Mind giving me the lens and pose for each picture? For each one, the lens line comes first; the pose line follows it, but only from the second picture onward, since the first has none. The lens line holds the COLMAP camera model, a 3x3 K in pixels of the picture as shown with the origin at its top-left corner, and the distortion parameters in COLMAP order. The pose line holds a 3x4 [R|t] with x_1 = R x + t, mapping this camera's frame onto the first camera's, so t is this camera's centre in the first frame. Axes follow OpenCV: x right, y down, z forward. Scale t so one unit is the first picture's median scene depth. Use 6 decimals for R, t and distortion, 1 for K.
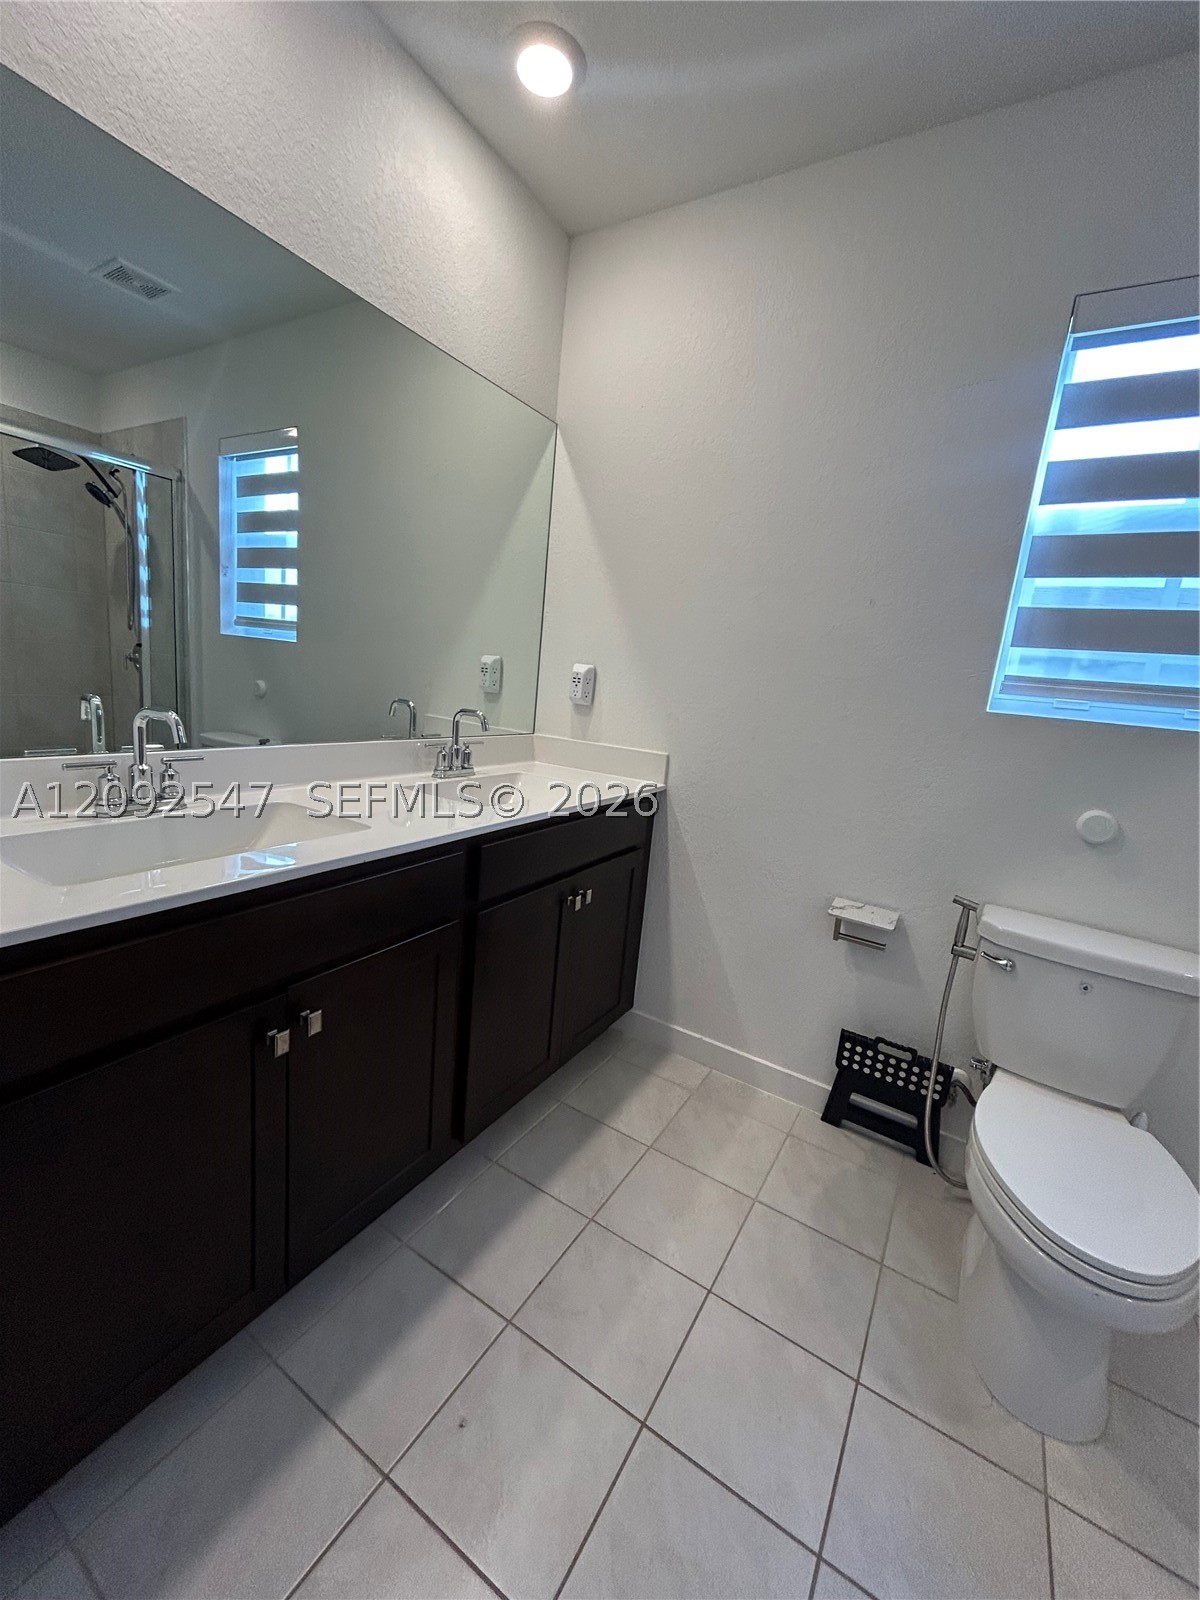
lens RADIAL K [[646.7, 0, 604.9], [0, 646.7, 795.6], [0, 0, 1]] dist [-0.001152, 0.003656]
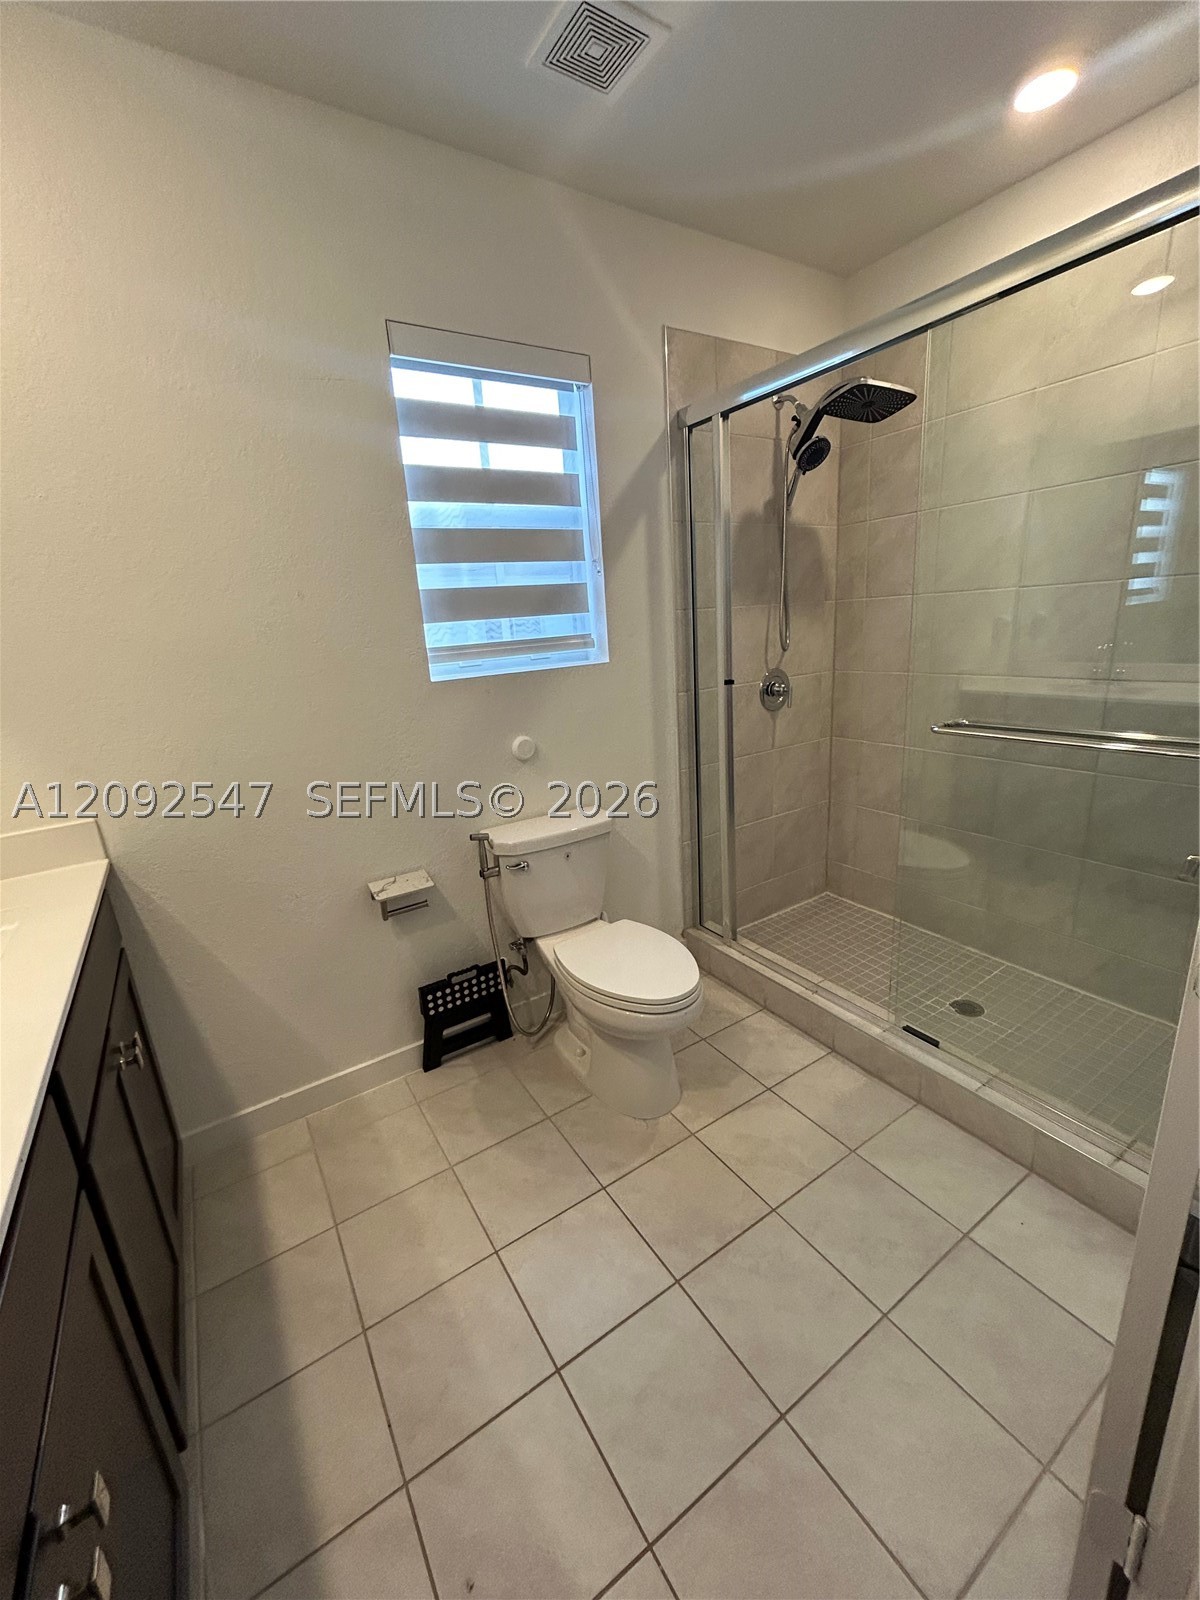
lens RADIAL K [[646.7, 0, 604.9], [0, 646.7, 795.6], [0, 0, 1]] dist [-0.001152, 0.003656]
pose [[0.425238, -0.355350, 0.832405, -0.321138], [0.269016, 0.927762, 0.258628, -0.152803], [-0.864177, 0.113952, 0.490115, 0.169475]]
